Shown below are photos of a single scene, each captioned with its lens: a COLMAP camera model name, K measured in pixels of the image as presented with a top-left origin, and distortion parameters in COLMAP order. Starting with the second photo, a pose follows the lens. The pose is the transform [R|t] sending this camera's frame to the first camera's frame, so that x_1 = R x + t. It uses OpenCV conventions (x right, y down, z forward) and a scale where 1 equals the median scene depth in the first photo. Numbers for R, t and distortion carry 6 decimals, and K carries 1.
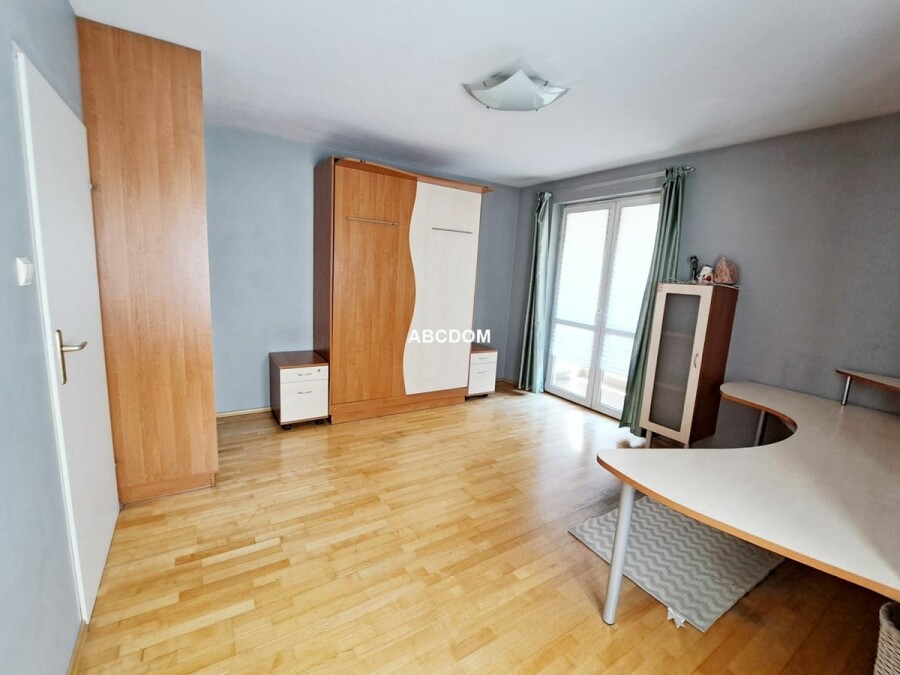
lens RADIAL K [[387.6, 0, 450.0], [0, 387.6, 337.5], [0, 0, 1]] dist [-0.002176, -0.000226]
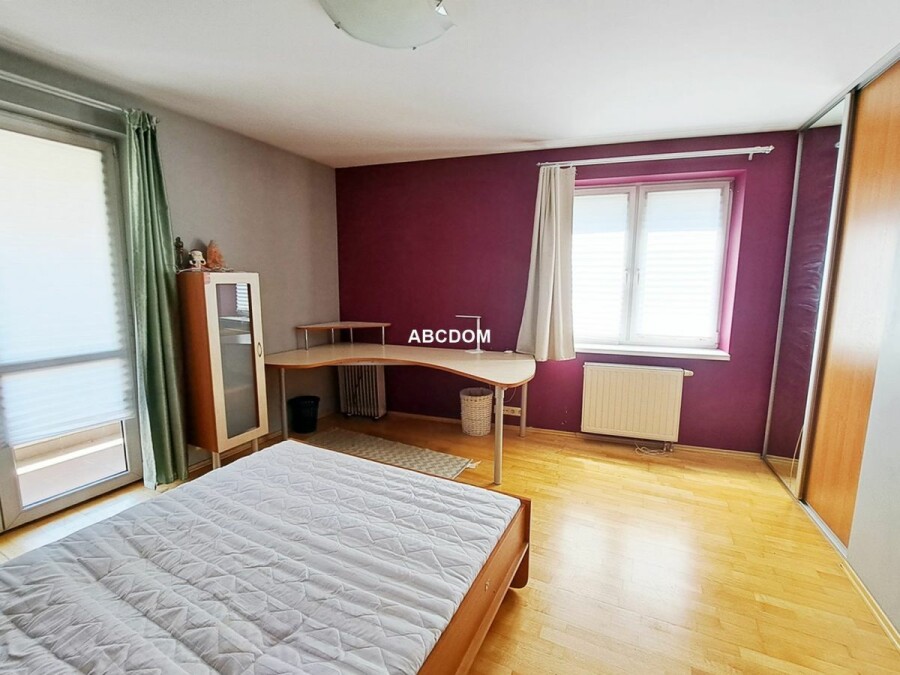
lens RADIAL K [[401.2, 0, 450.7], [0, 401.2, 339.1], [0, 0, 1]] dist [-0.009633, 0.000428]
pose [[-0.509956, -0.181565, 0.840820, -0.423866], [0.109759, 0.955747, 0.272950, -0.175898], [-0.853169, 0.231480, -0.467461, 0.973608]]
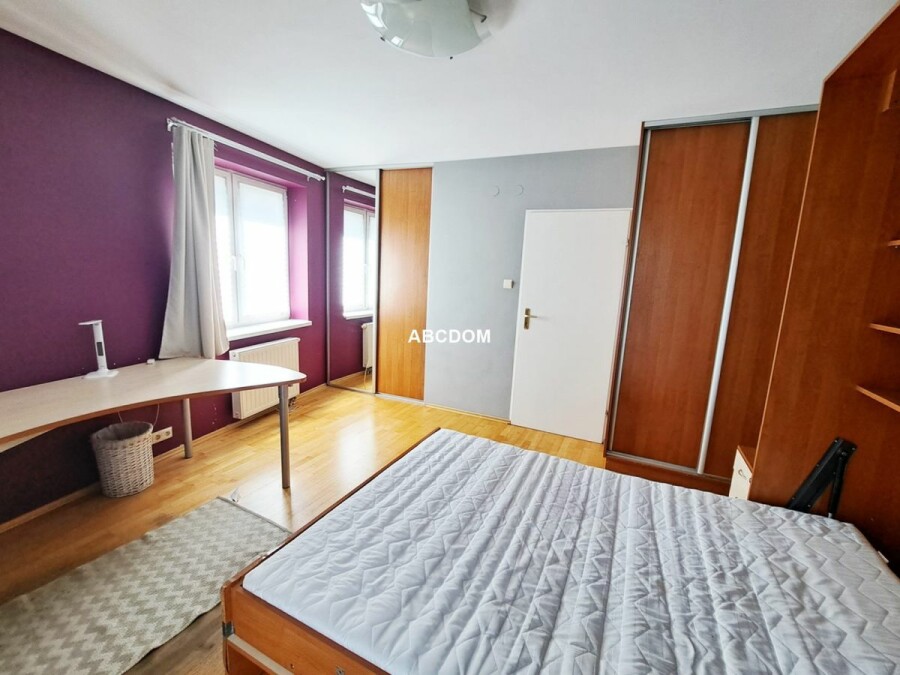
lens RADIAL K [[387.6, 0, 450.0], [0, 387.6, 337.5], [0, 0, 1]] dist [-0.002176, -0.000226]
pose [[-0.846345, -0.004672, -0.532614, 0.279109], [-0.182549, 0.941943, 0.281814, -0.201676], [0.500376, 0.335740, -0.798062, 1.233859]]
